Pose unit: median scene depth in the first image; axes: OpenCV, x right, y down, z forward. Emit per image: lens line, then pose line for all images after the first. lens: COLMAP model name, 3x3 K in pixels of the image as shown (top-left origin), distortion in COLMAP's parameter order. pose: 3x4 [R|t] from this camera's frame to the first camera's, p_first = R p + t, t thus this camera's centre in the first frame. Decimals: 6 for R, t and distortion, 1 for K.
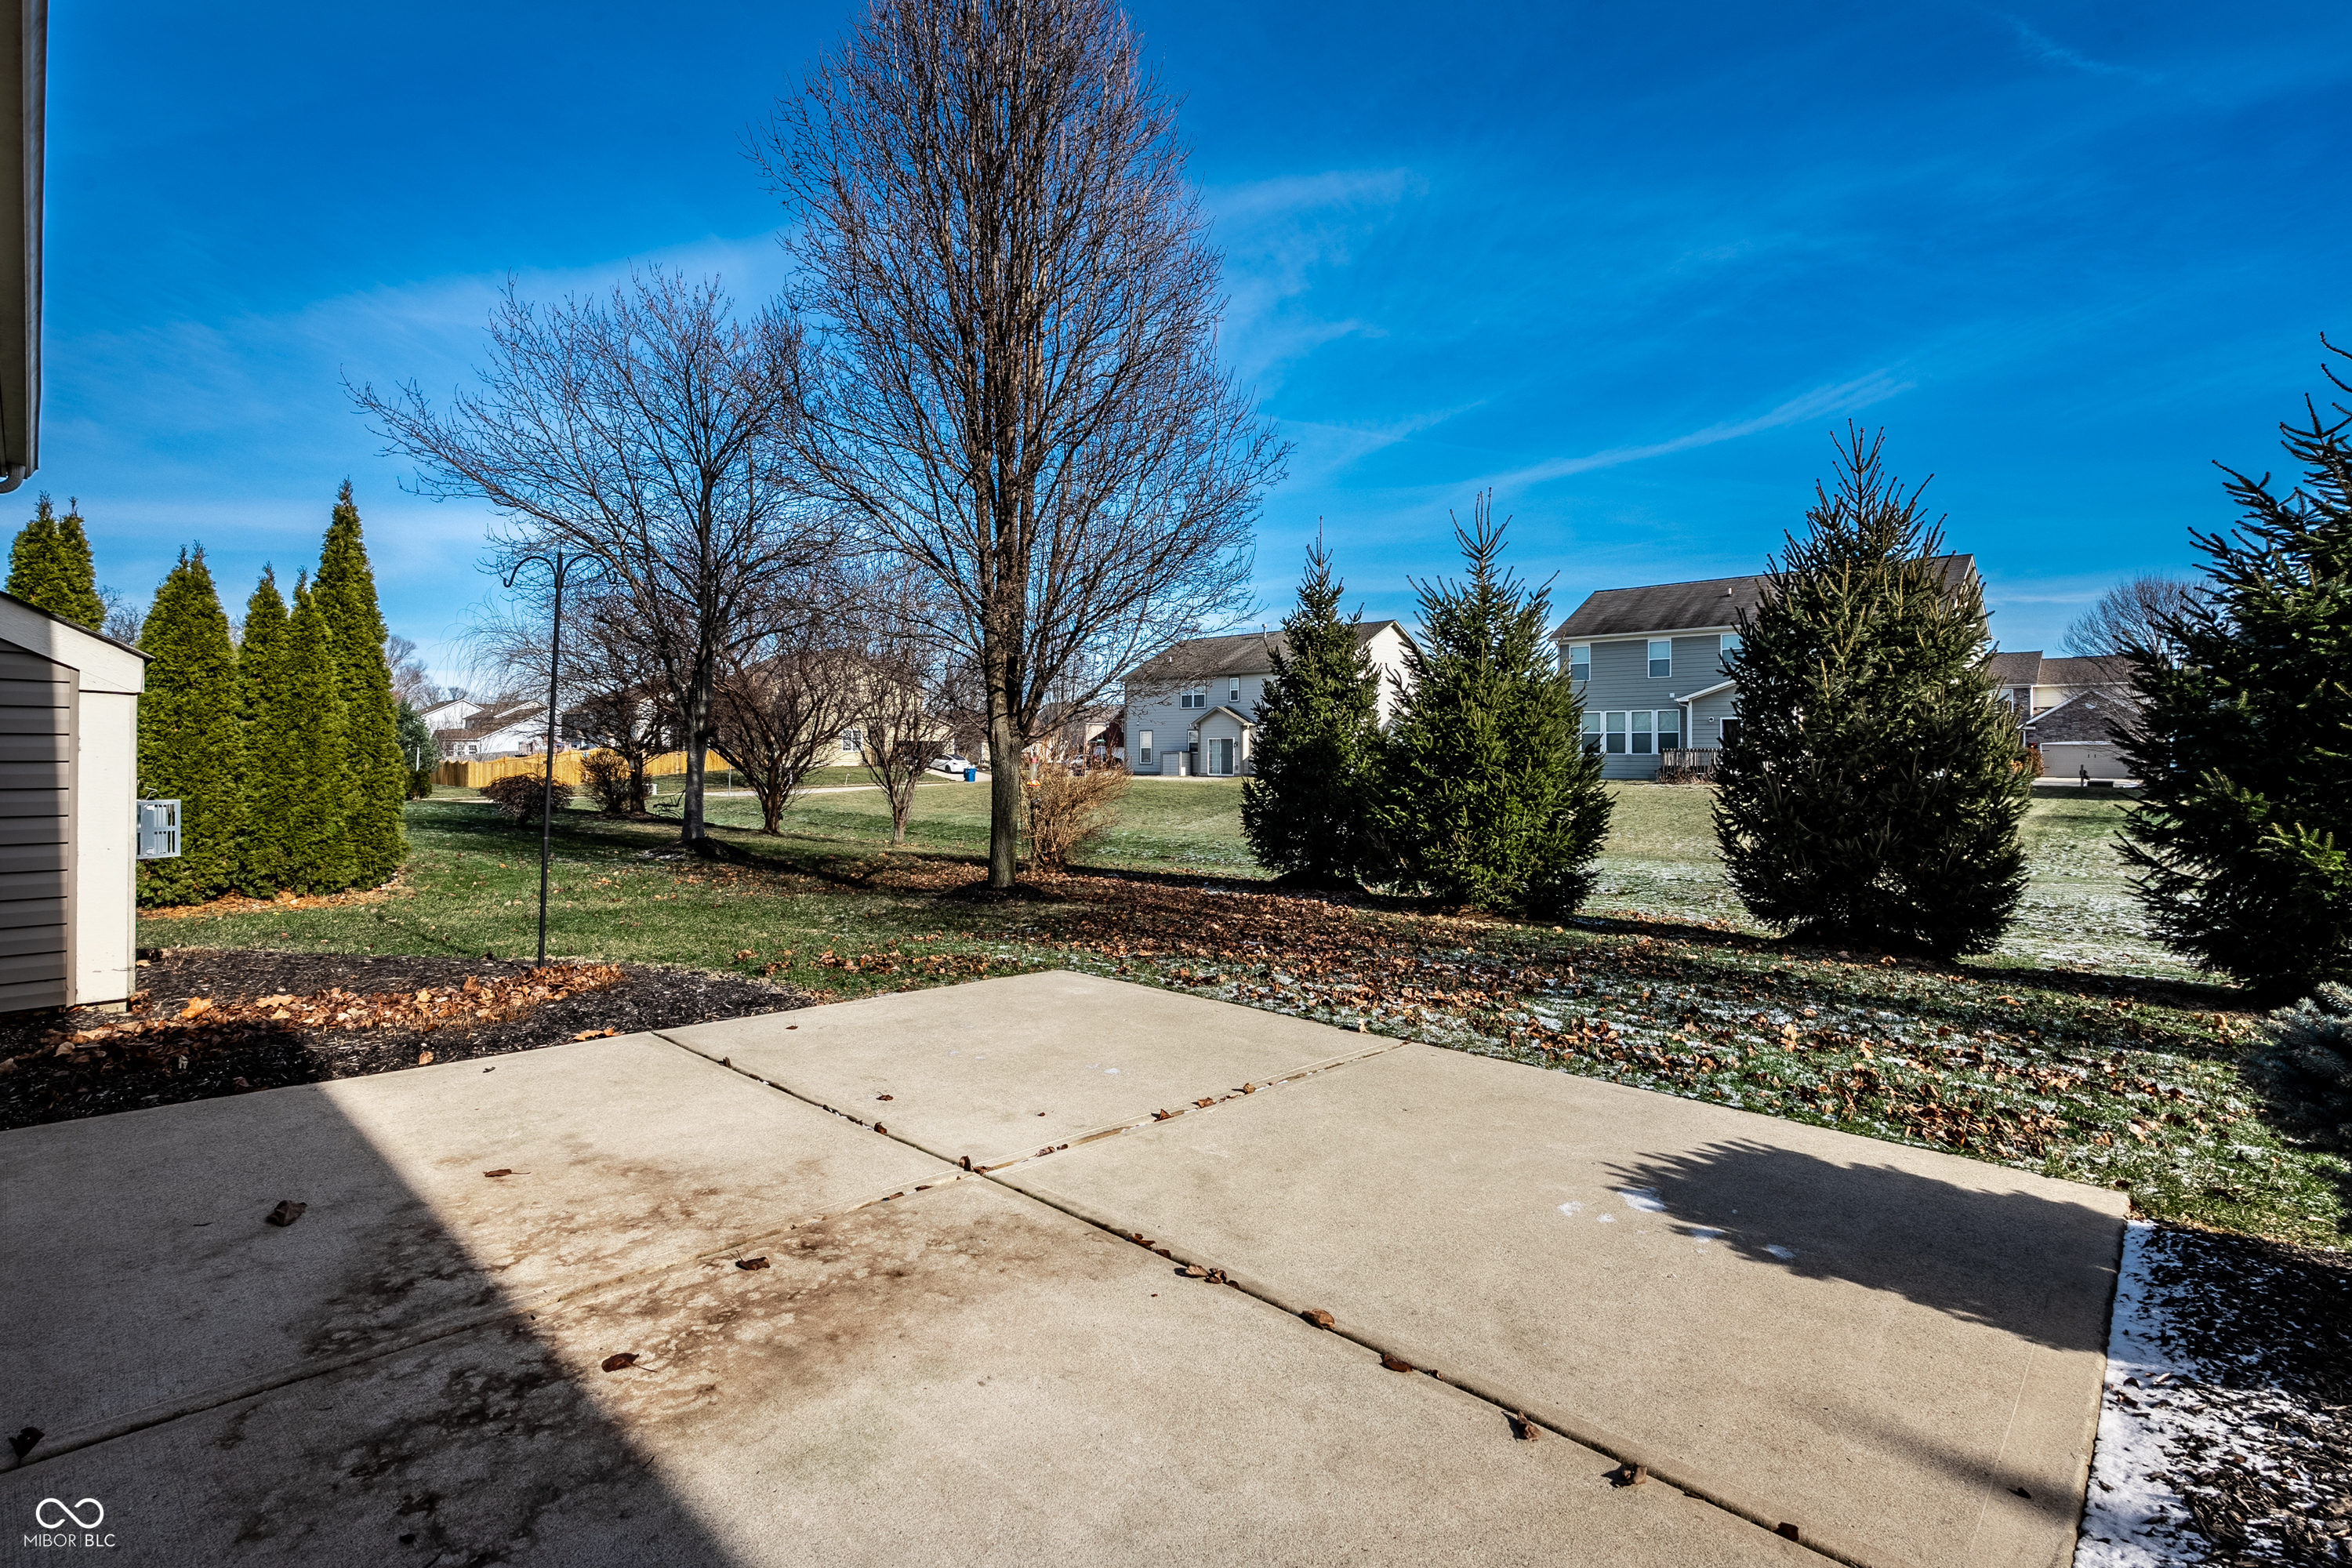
lens RADIAL K [[1105.4, 0, 1176.0], [0, 1105.4, 784.0], [0, 0, 1]] dist [0.000077, -0.000368]
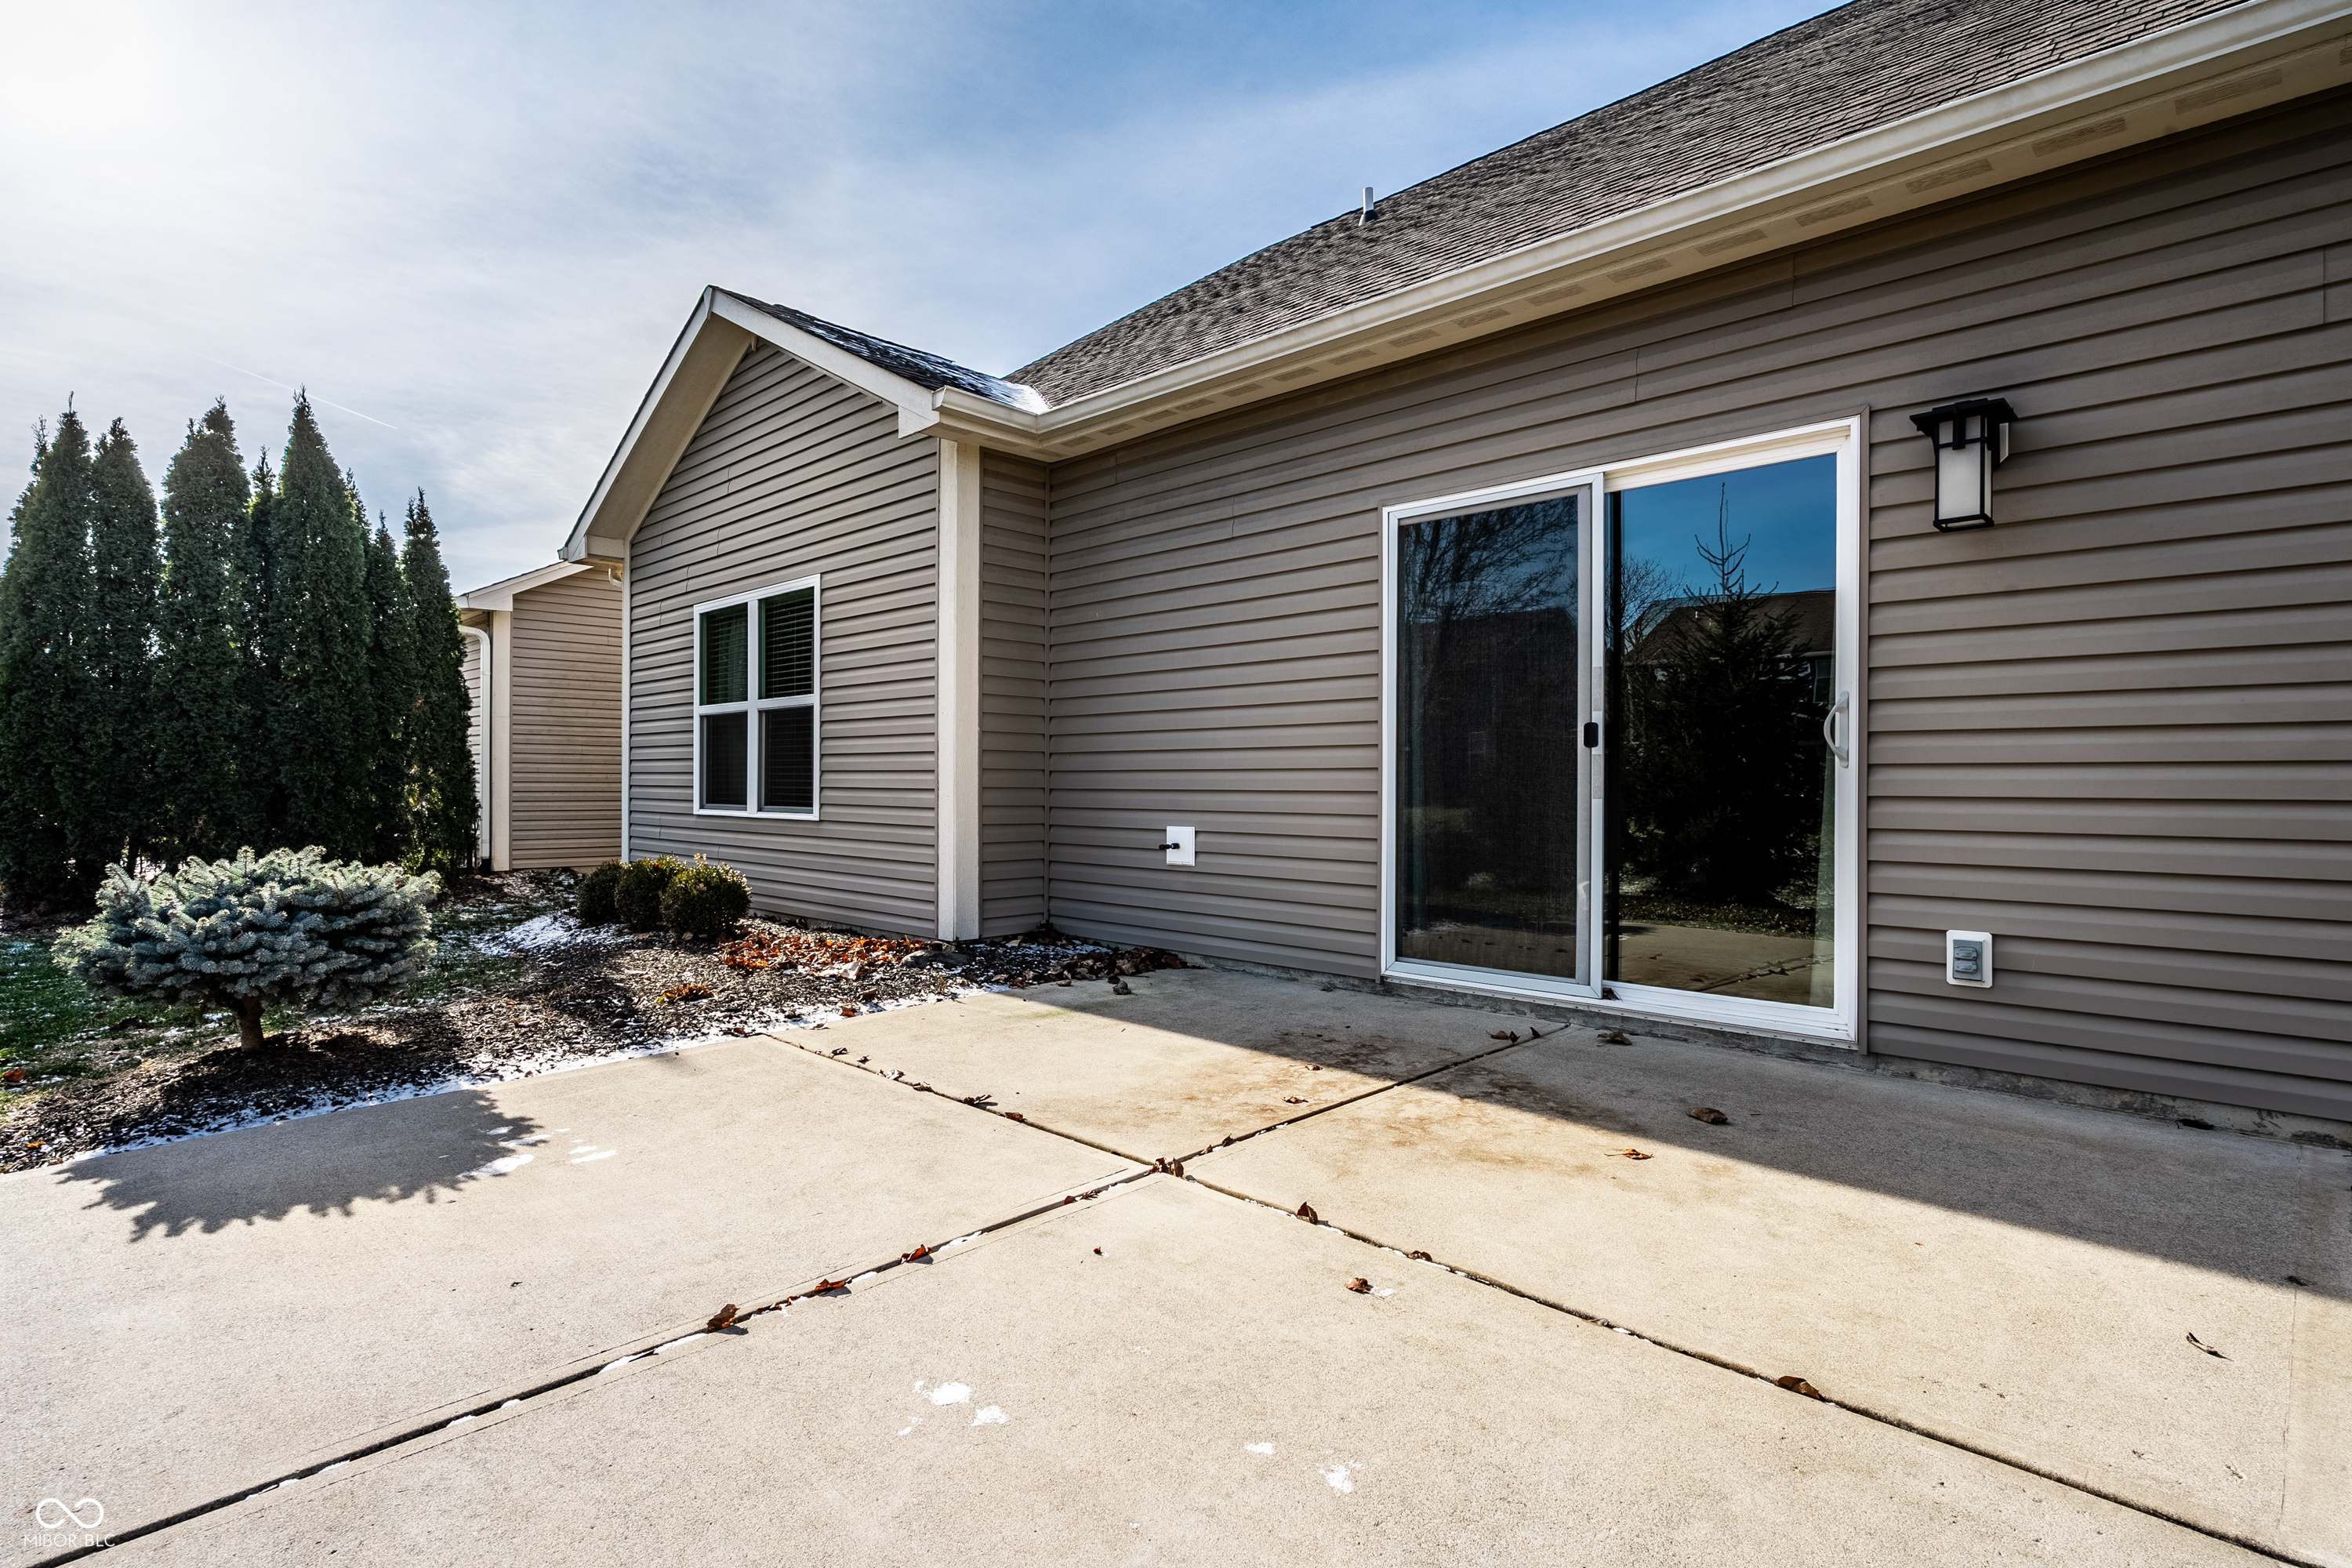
lens RADIAL K [[1169.2, 0, 1142.6], [0, 1169.2, 770.0], [0, 0, 1]] dist [0.015215, 0.000546]
pose [[-0.997699, -0.009567, 0.067127, -0.225916], [-0.008778, 0.999889, 0.012039, -0.003603], [-0.067234, 0.011422, -0.997672, 1.984977]]
